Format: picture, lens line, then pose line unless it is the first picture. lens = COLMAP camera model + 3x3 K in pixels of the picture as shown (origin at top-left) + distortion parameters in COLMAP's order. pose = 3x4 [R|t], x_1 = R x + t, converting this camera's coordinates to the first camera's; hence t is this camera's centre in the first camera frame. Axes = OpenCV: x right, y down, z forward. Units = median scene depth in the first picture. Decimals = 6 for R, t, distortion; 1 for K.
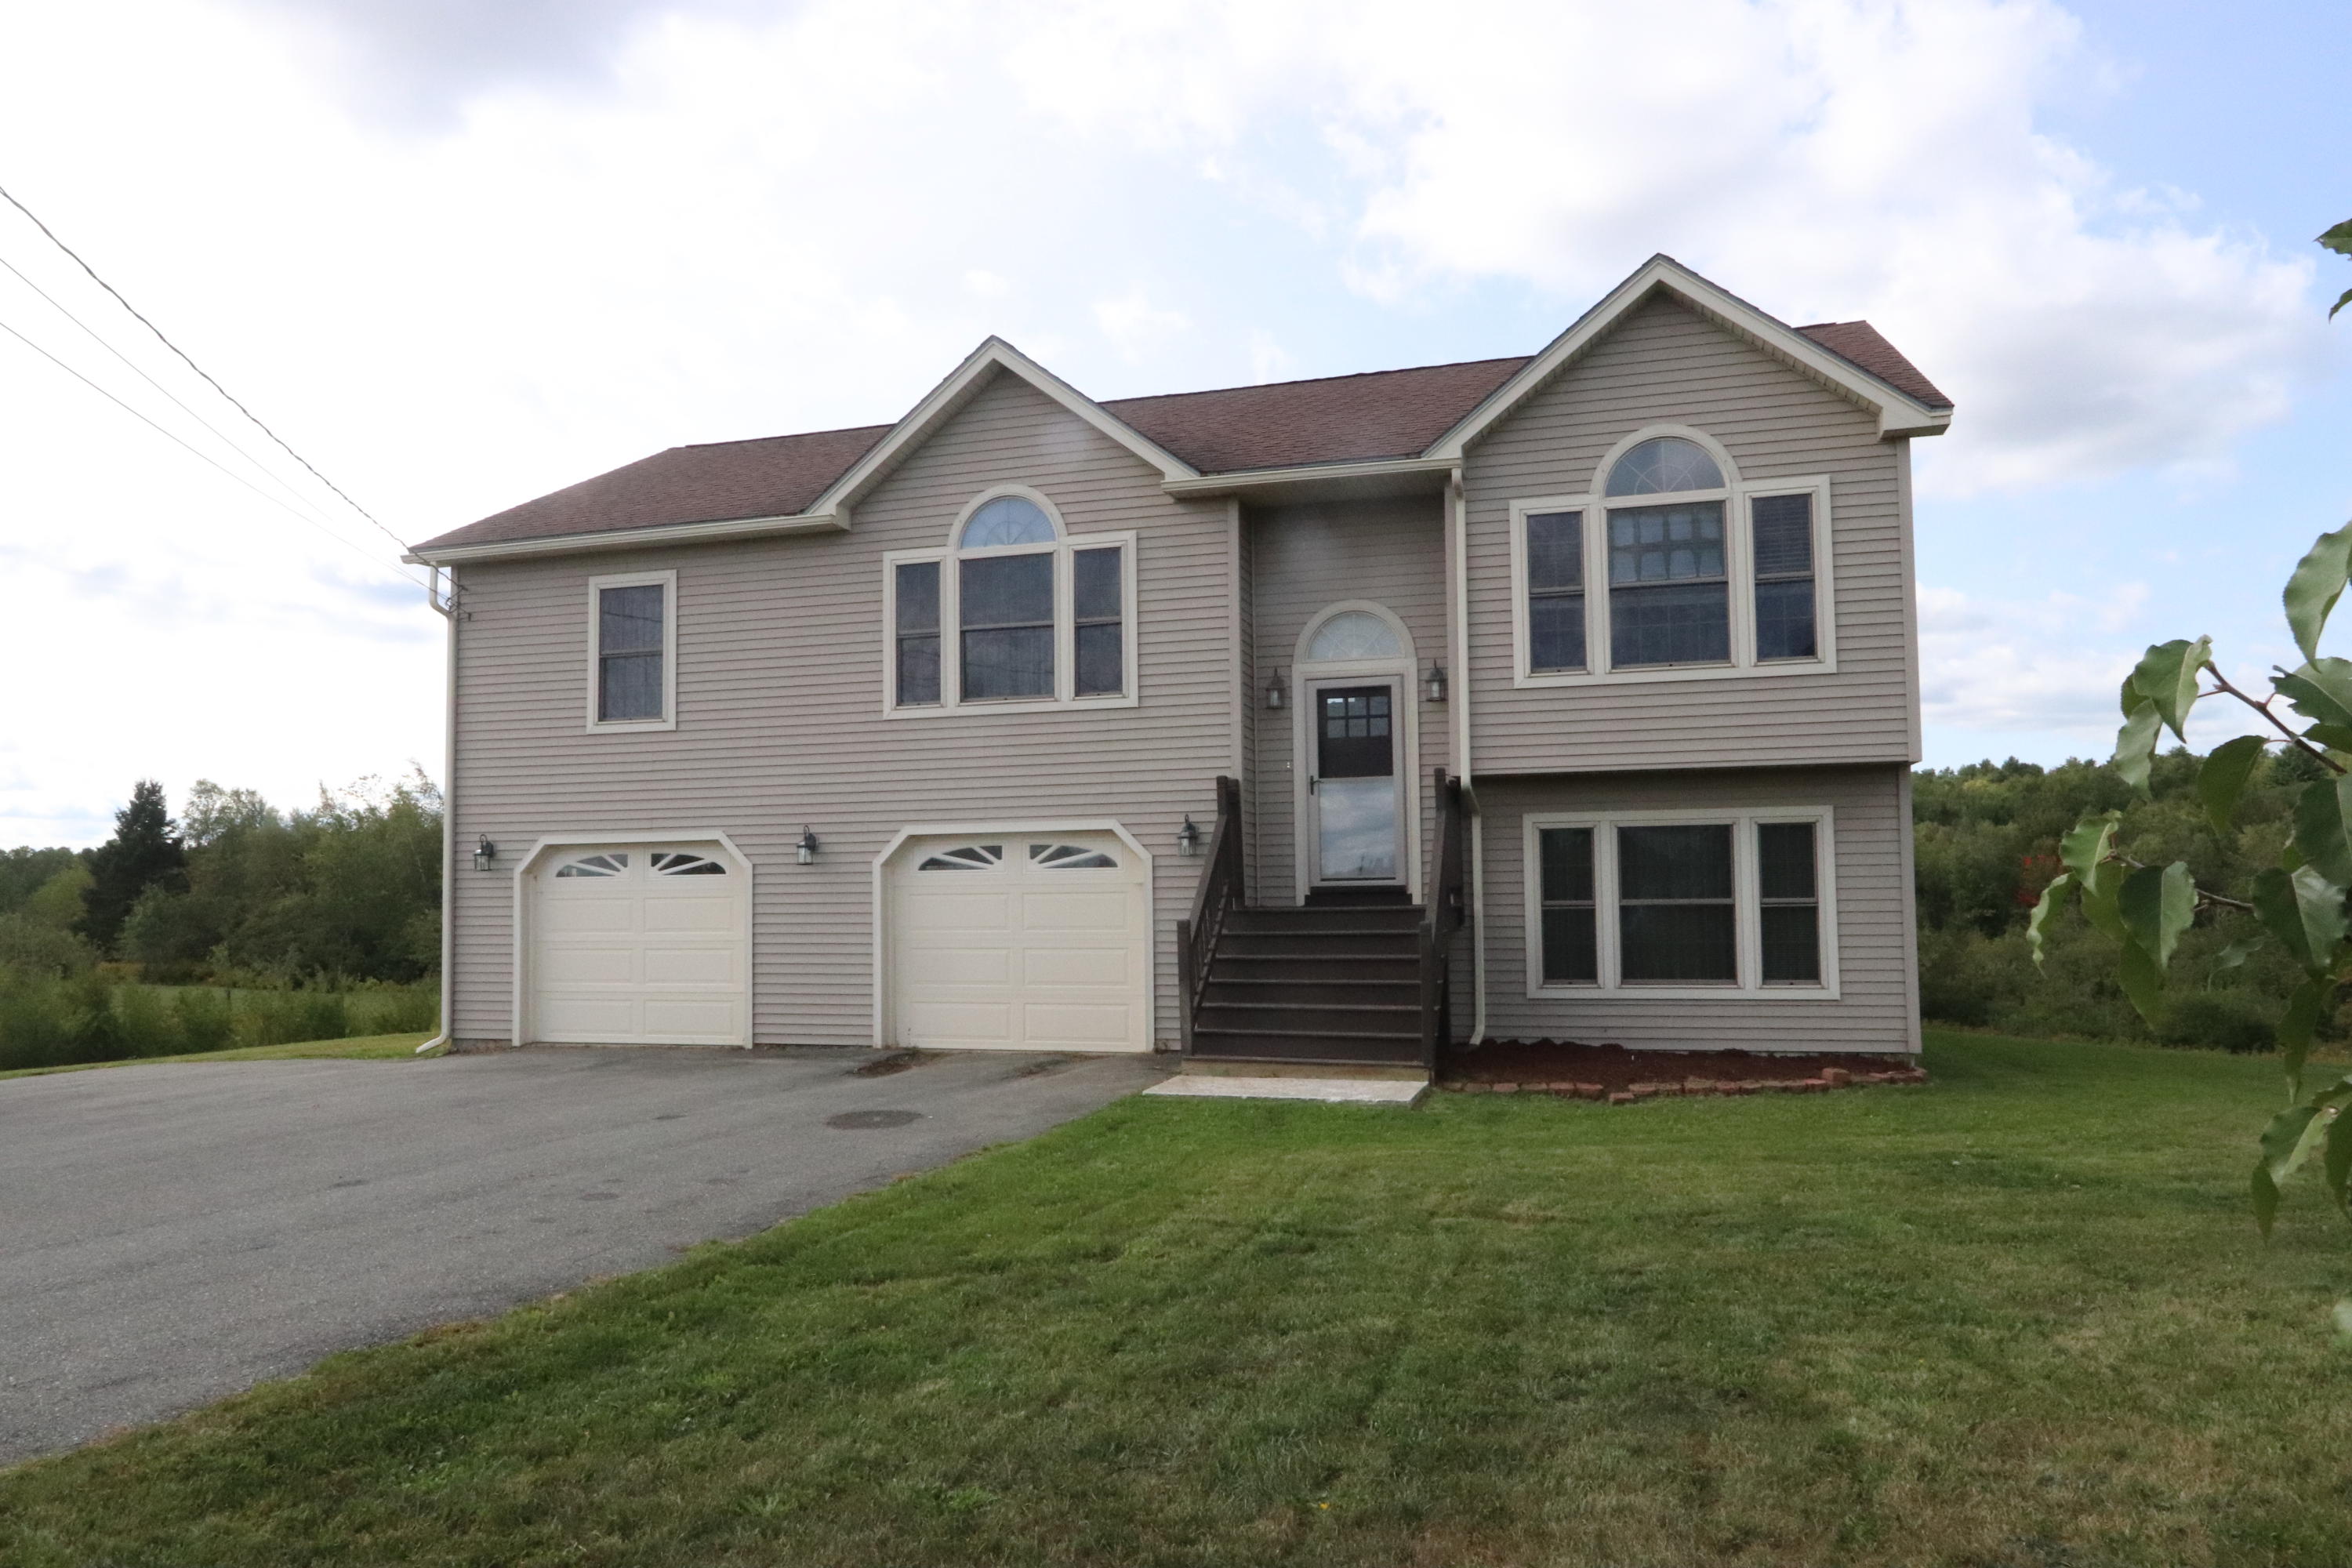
lens RADIAL K [[1636.4, 0, 1176.0], [0, 1636.4, 784.0], [0, 0, 1]] dist [-0.032555, 0.000006]
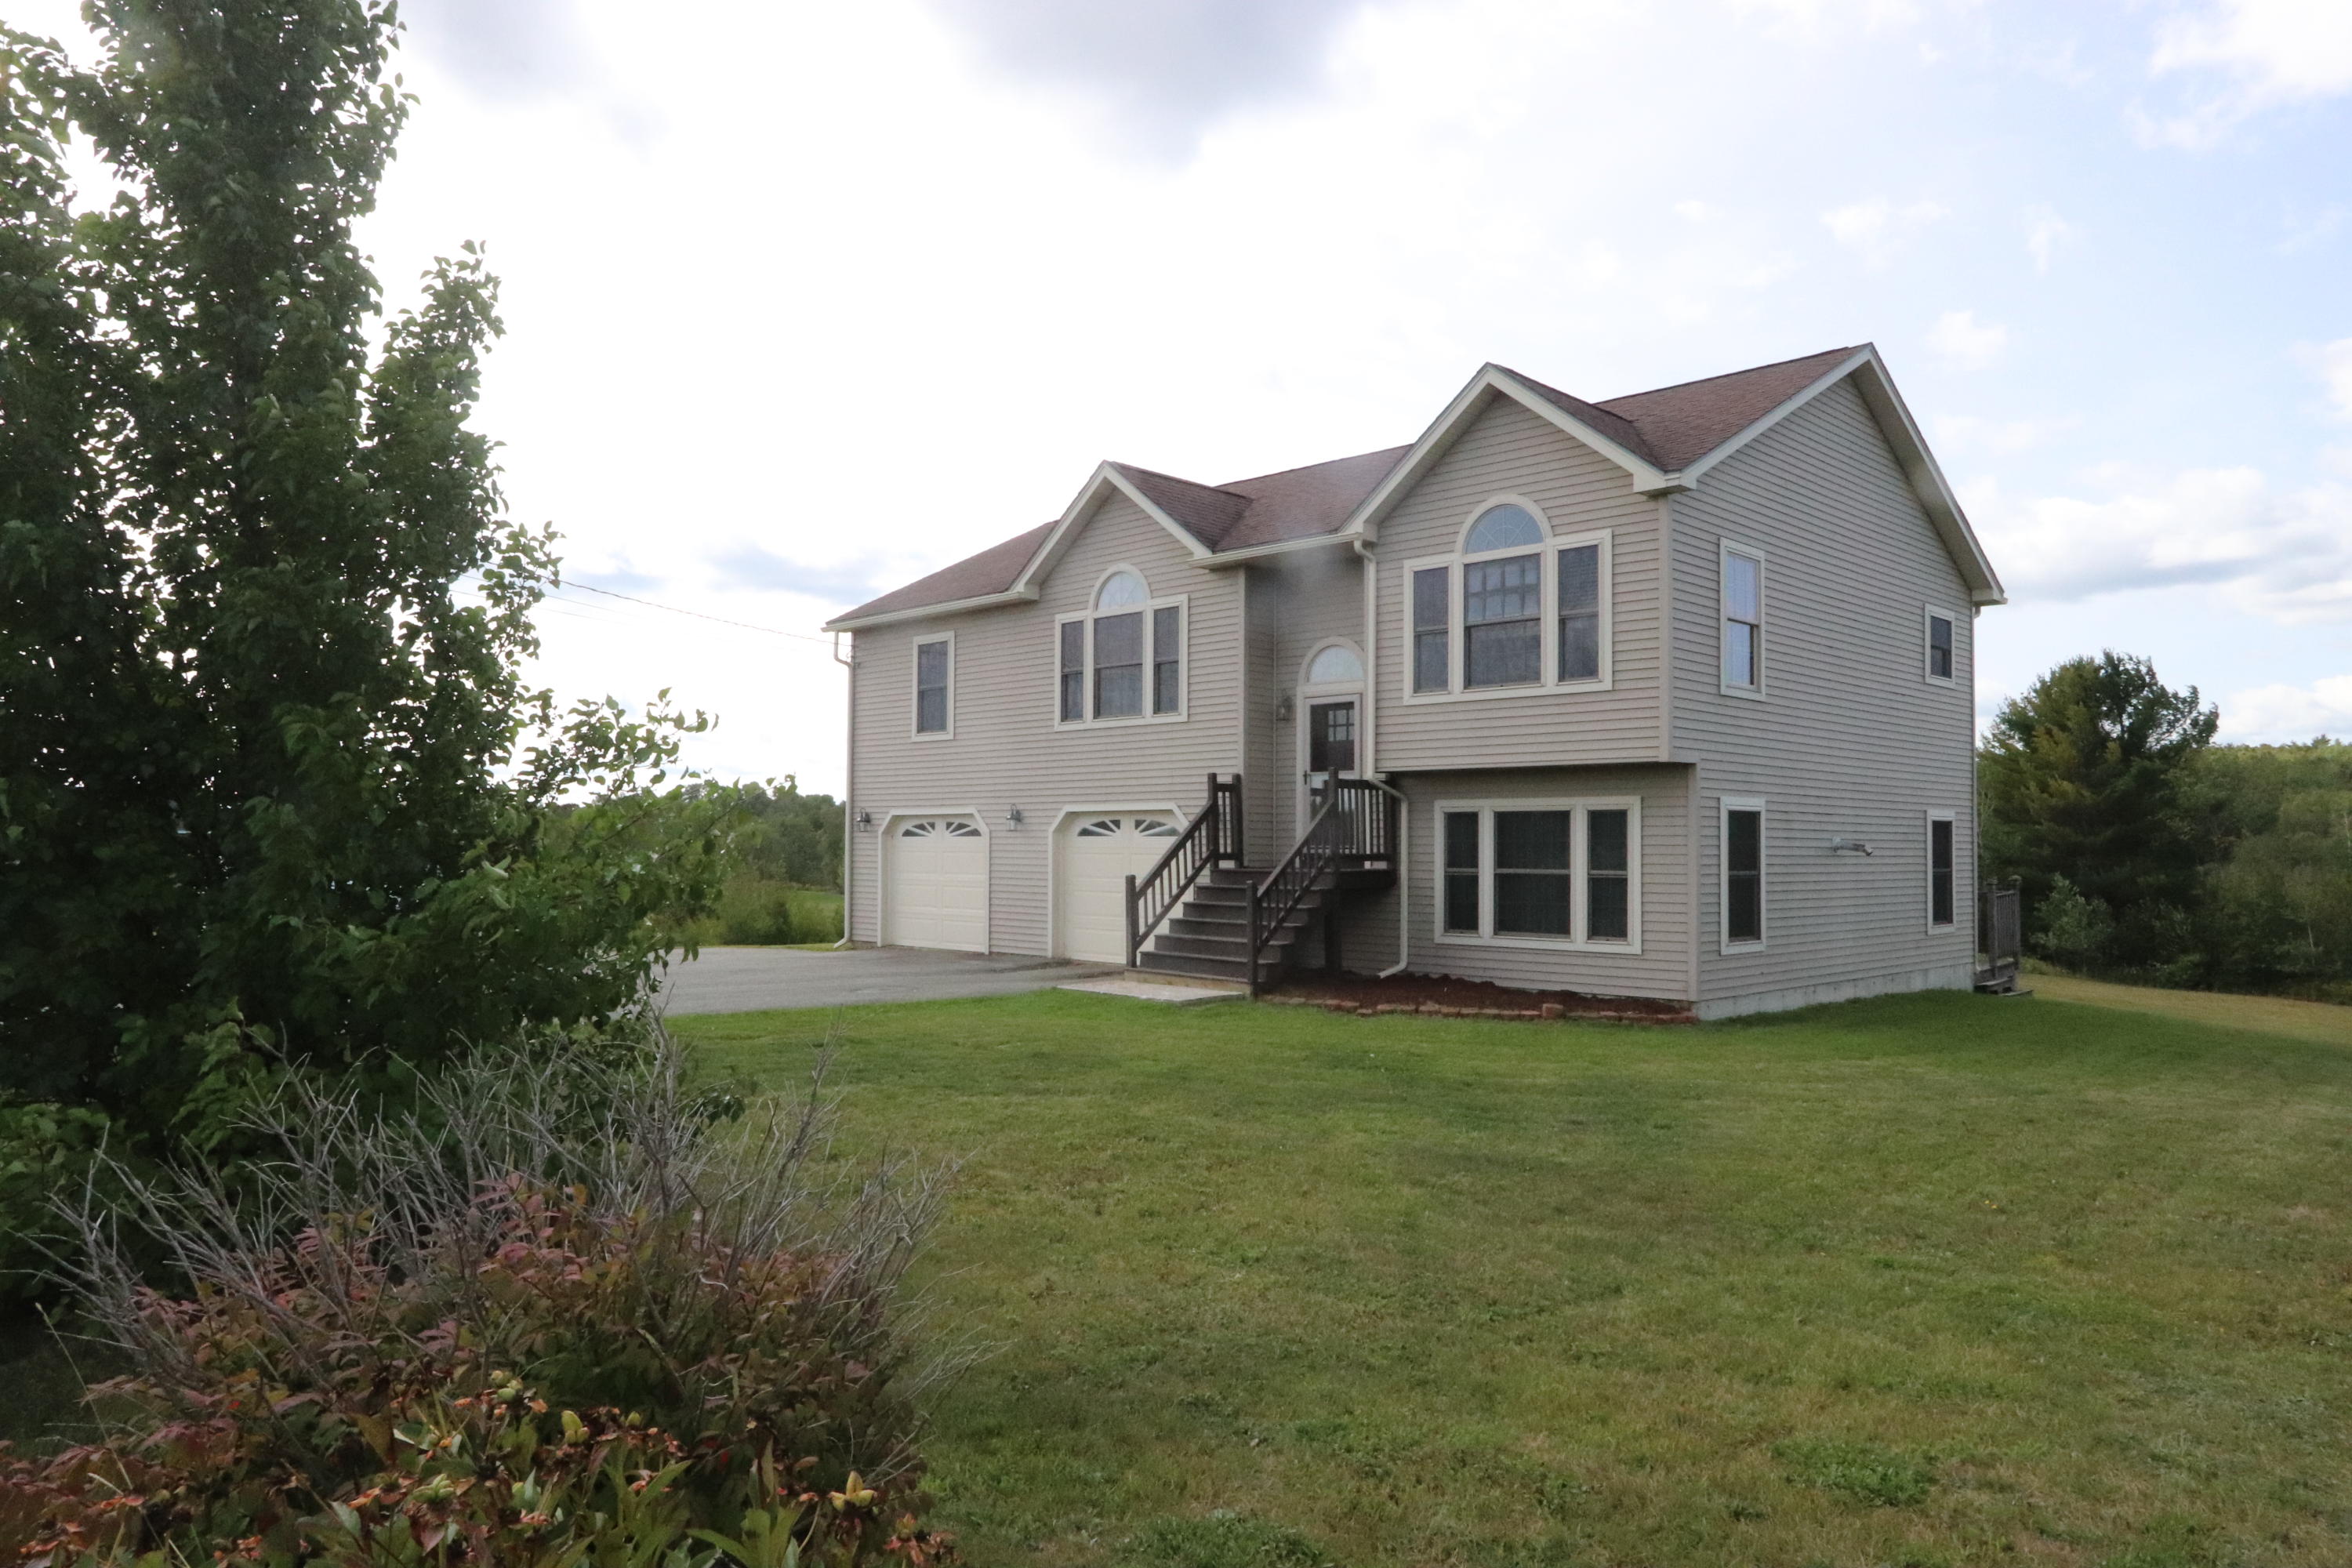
lens RADIAL K [[1568.8, 0, 1176.4], [0, 1568.8, 834.9], [0, 0, 1]] dist [-0.074375, -0.000109]
pose [[0.881439, 0.016572, -0.472007, 0.600946], [0.009149, 0.998598, 0.052146, -0.020413], [0.472209, -0.050282, 0.880051, -0.180188]]
